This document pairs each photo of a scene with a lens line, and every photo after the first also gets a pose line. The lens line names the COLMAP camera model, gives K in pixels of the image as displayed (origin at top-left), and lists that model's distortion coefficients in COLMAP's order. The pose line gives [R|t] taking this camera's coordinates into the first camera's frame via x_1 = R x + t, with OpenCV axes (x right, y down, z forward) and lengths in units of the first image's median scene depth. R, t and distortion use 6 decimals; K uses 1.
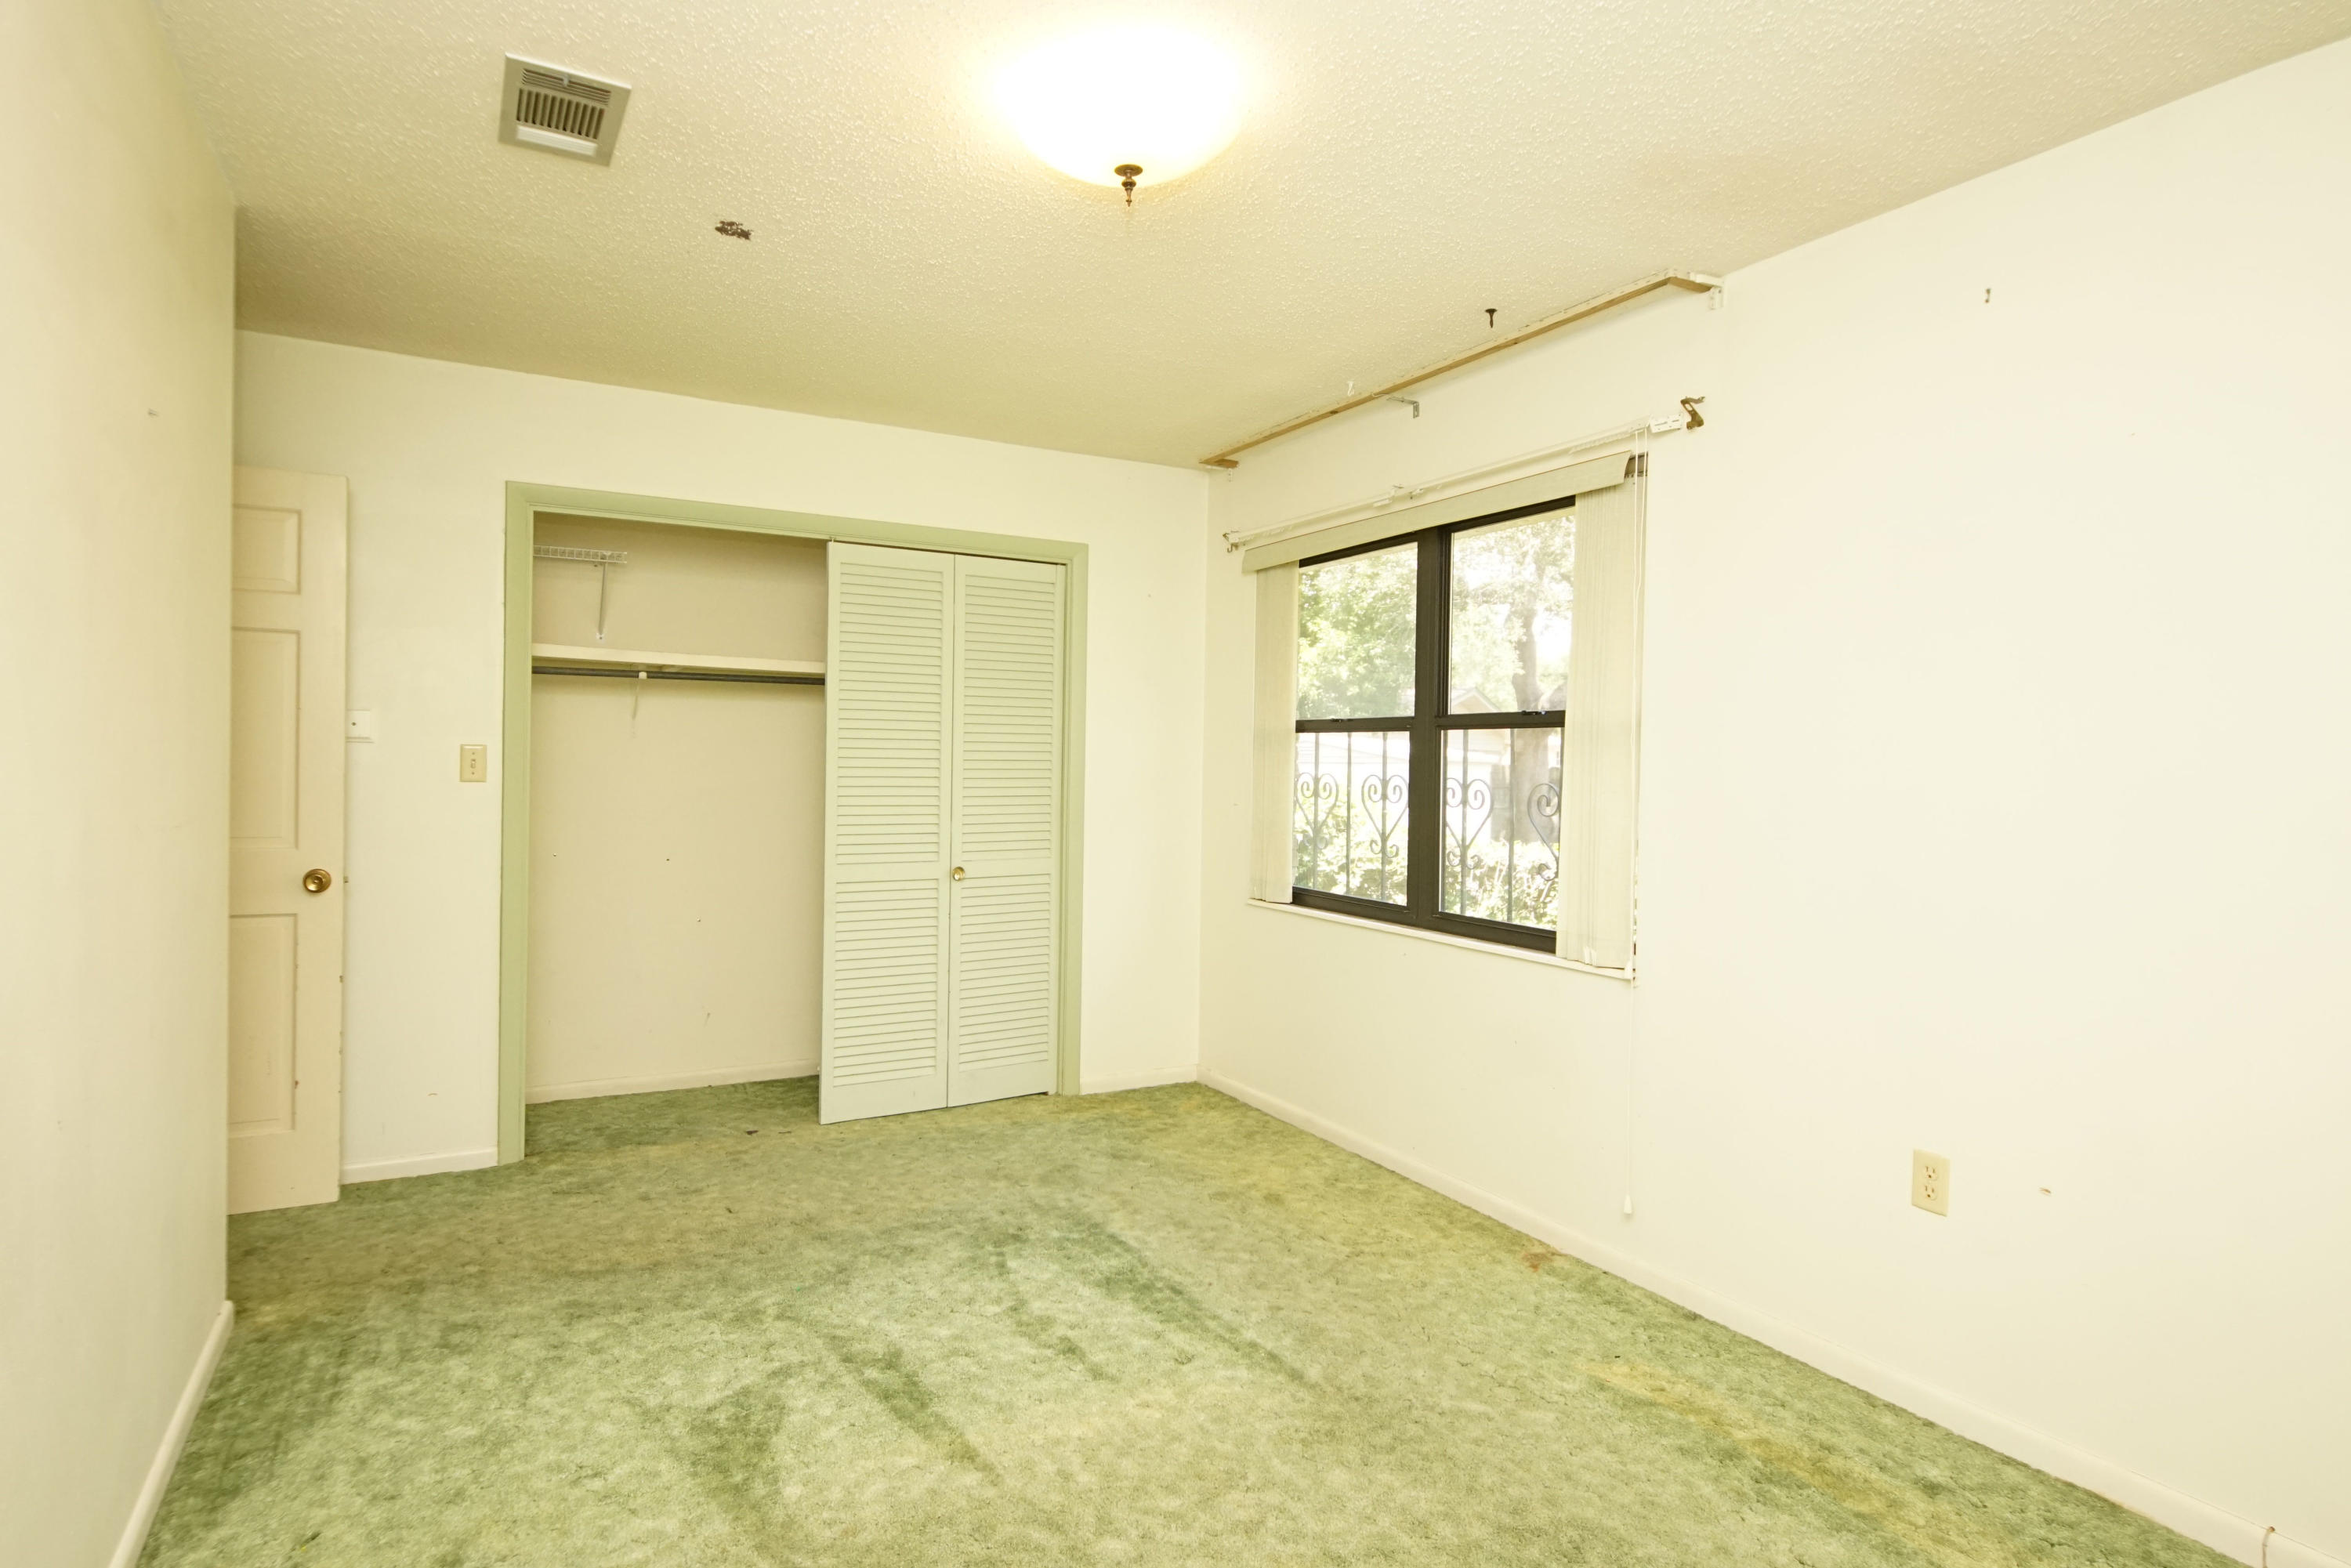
lens RADIAL K [[1259.9, 0, 1145.7], [0, 1259.9, 775.8], [0, 0, 1]] dist [0.043724, -0.042491]
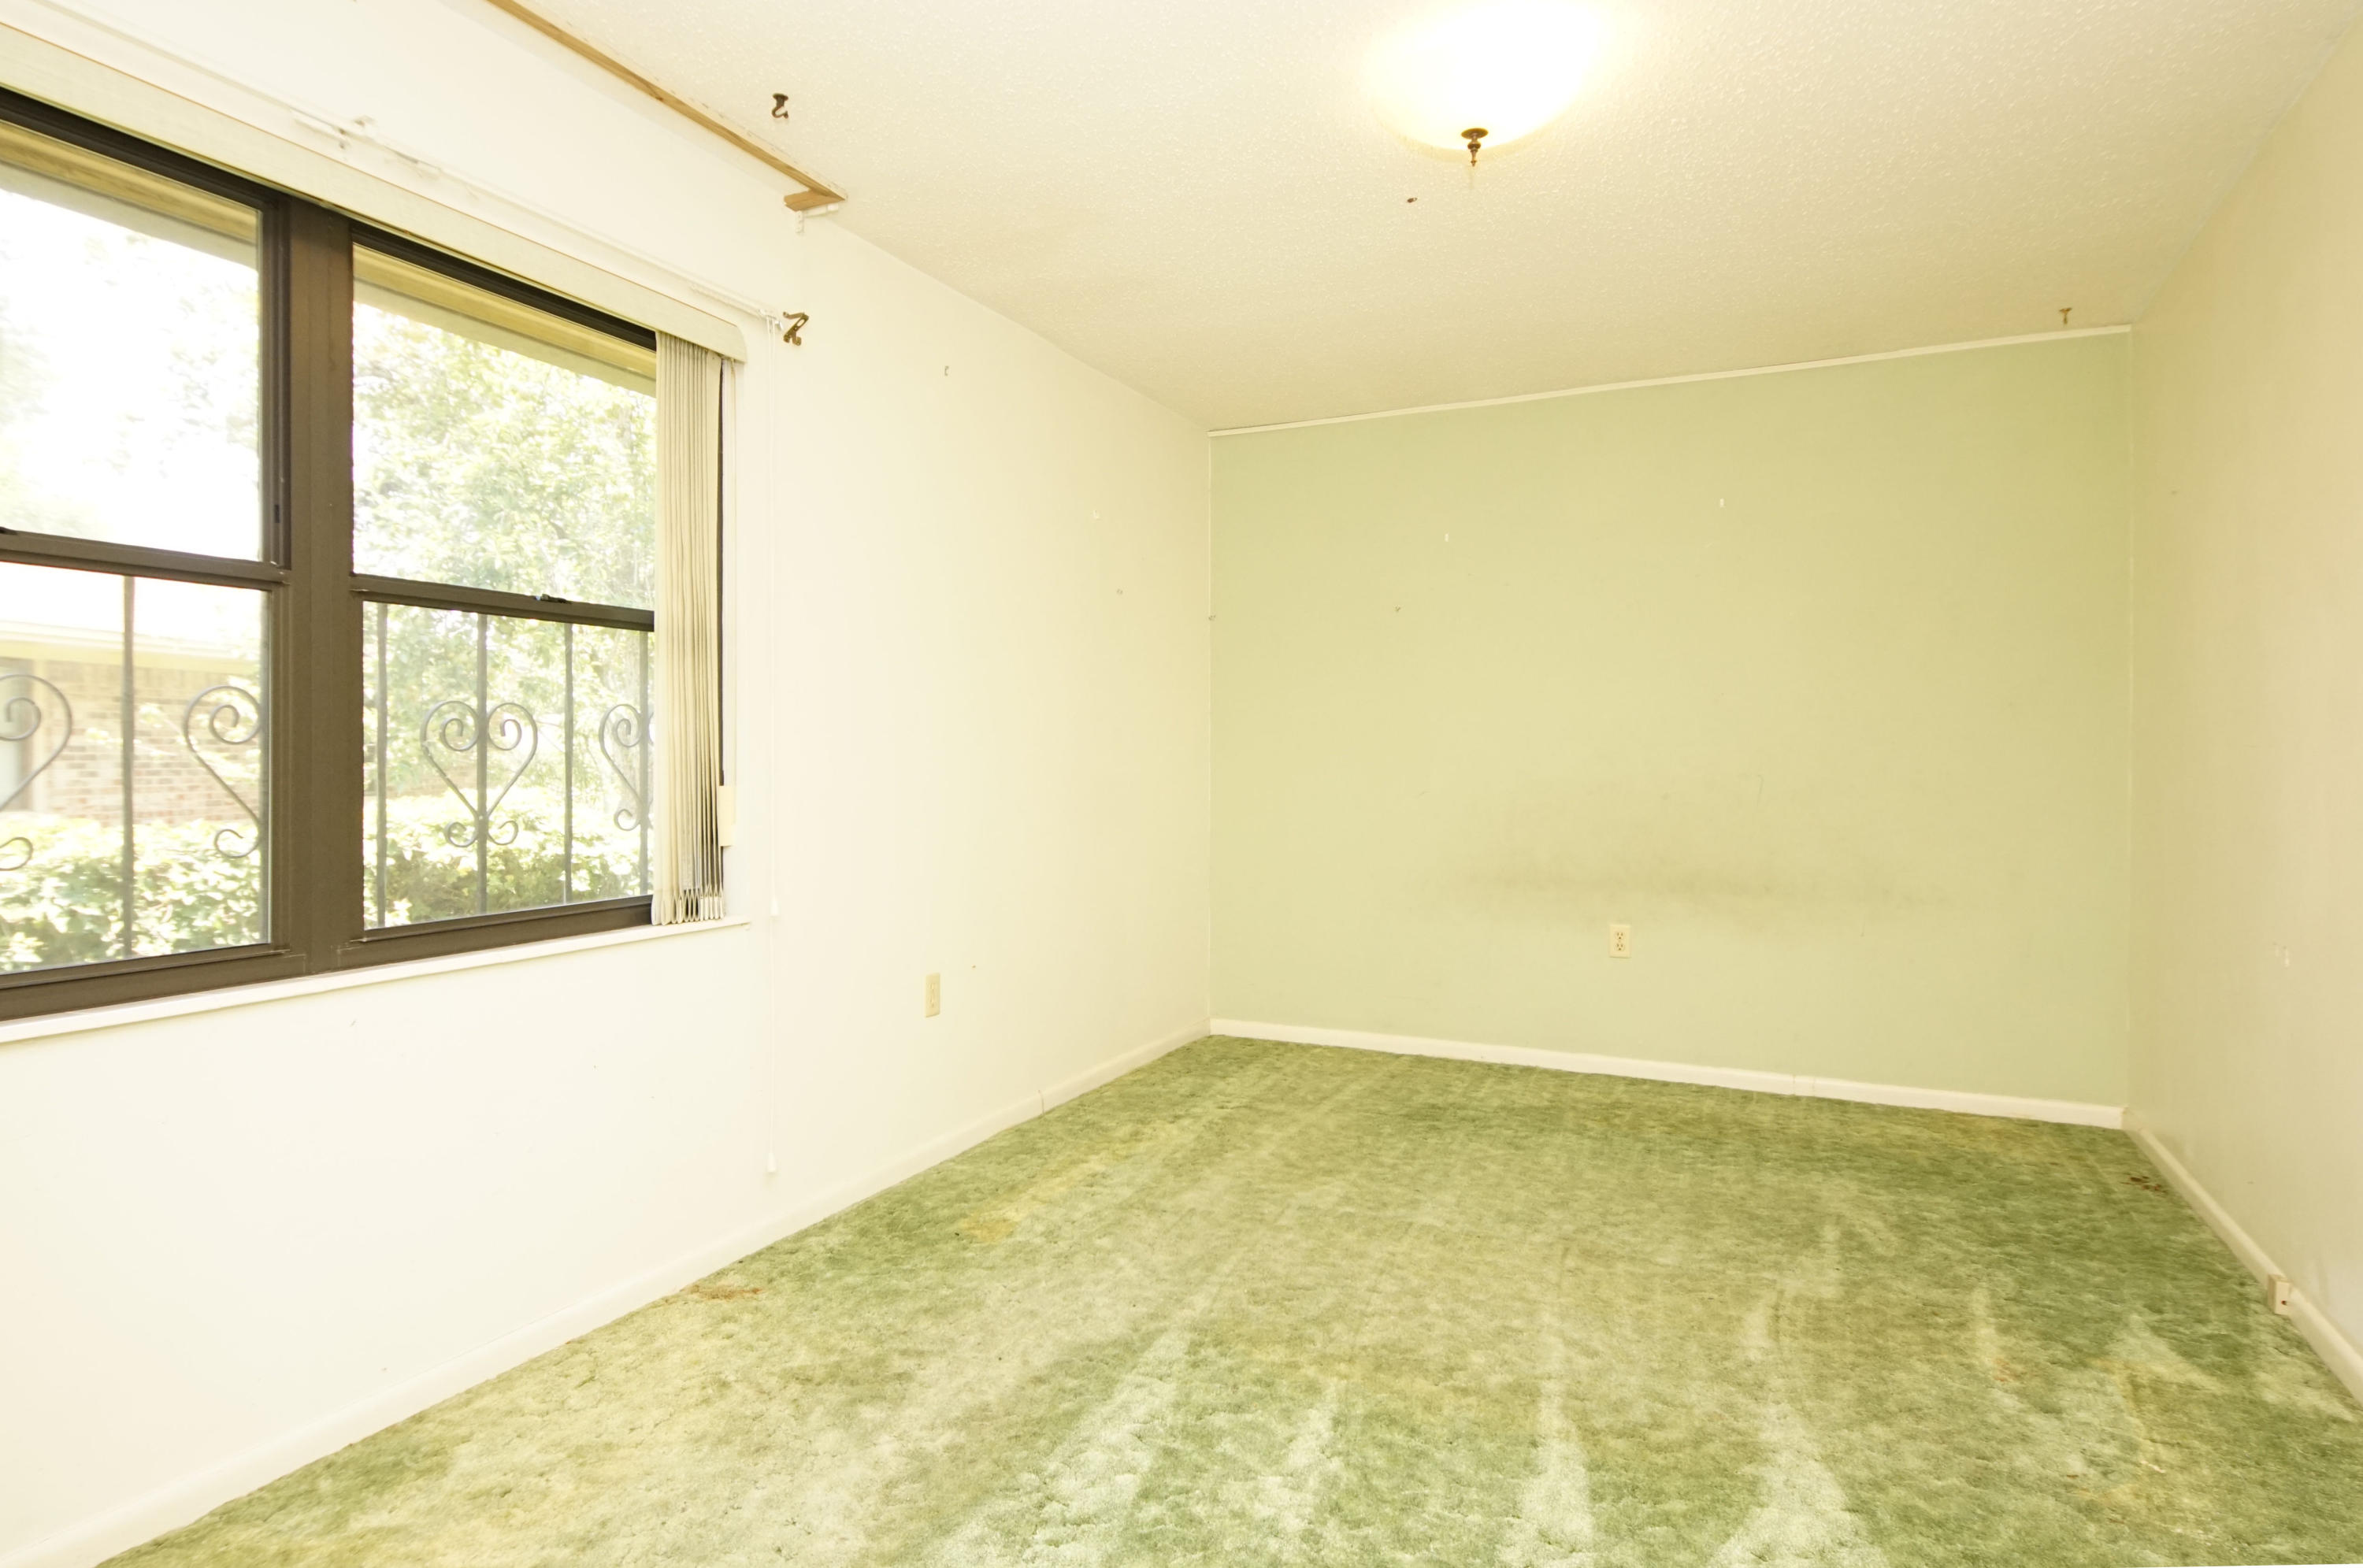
lens RADIAL K [[1266.3, 0, 1151.6], [0, 1266.3, 775.7], [0, 0, 1]] dist [0.043724, -0.042491]
pose [[-0.580675, -0.067419, 0.811339, -0.430997], [-0.034175, 0.997705, 0.058446, -0.009566], [-0.813418, 0.006210, -0.581647, 1.083836]]
